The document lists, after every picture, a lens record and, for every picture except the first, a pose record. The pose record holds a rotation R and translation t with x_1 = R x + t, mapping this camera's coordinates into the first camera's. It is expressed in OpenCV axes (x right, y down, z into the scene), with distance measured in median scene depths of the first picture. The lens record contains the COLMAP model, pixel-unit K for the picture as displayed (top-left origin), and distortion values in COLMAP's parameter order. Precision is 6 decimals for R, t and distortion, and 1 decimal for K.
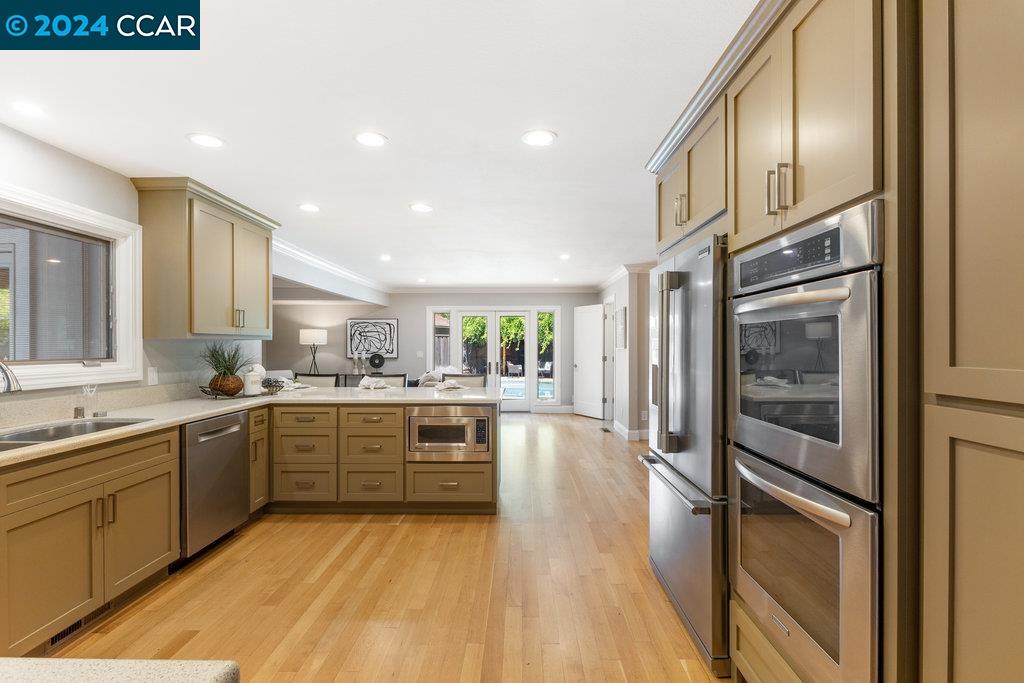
lens RADIAL K [[464.3, 0, 512.0], [0, 464.3, 341.5], [0, 0, 1]] dist [-0.000009, -0.000003]
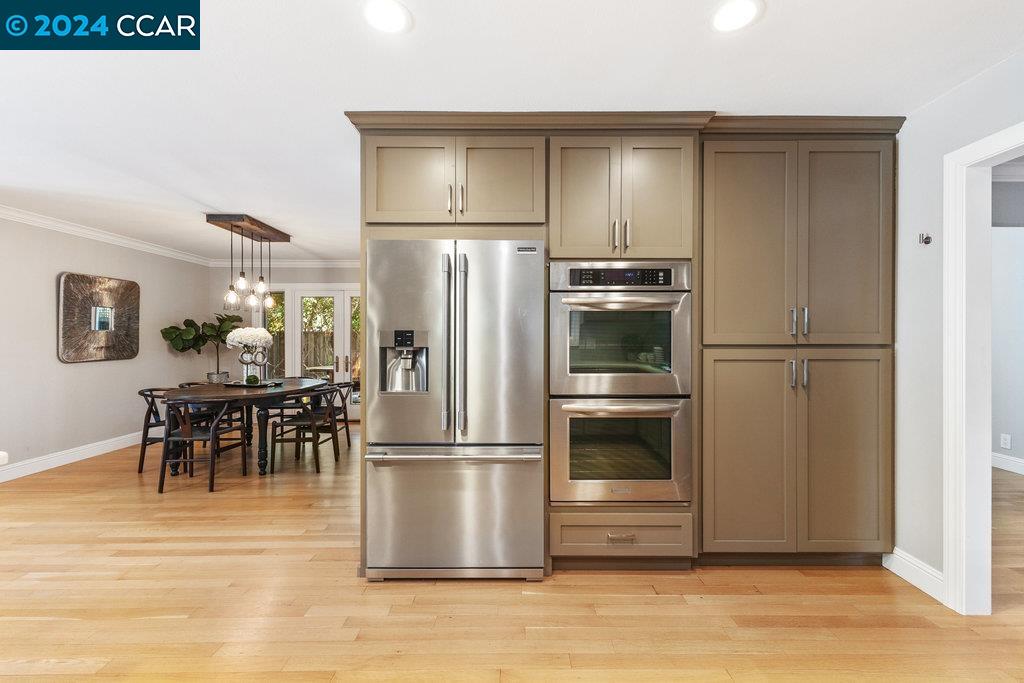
lens RADIAL K [[453.0, 0, 516.7], [0, 453.0, 337.0], [0, 0, 1]] dist [0.003176, 0.000564]
pose [[-0.021899, 0.002735, 0.999756, -1.266710], [-0.002499, 0.999993, -0.002790, 0.066649], [-0.999757, -0.002560, -0.021892, 1.653013]]
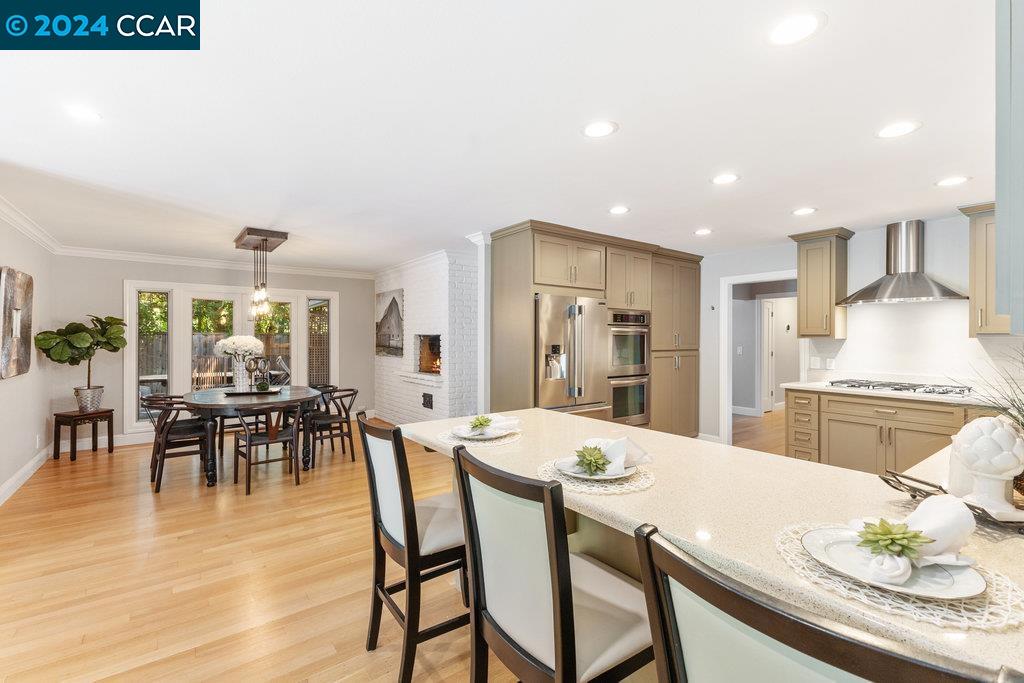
lens RADIAL K [[453.0, 0, 516.7], [0, 453.0, 337.0], [0, 0, 1]] dist [0.003176, 0.000564]
pose [[-0.616557, 0.001654, 0.787308, -1.907972], [-0.003008, 0.999986, -0.004456, -0.010710], [-0.787304, -0.005116, -0.616543, 4.468347]]
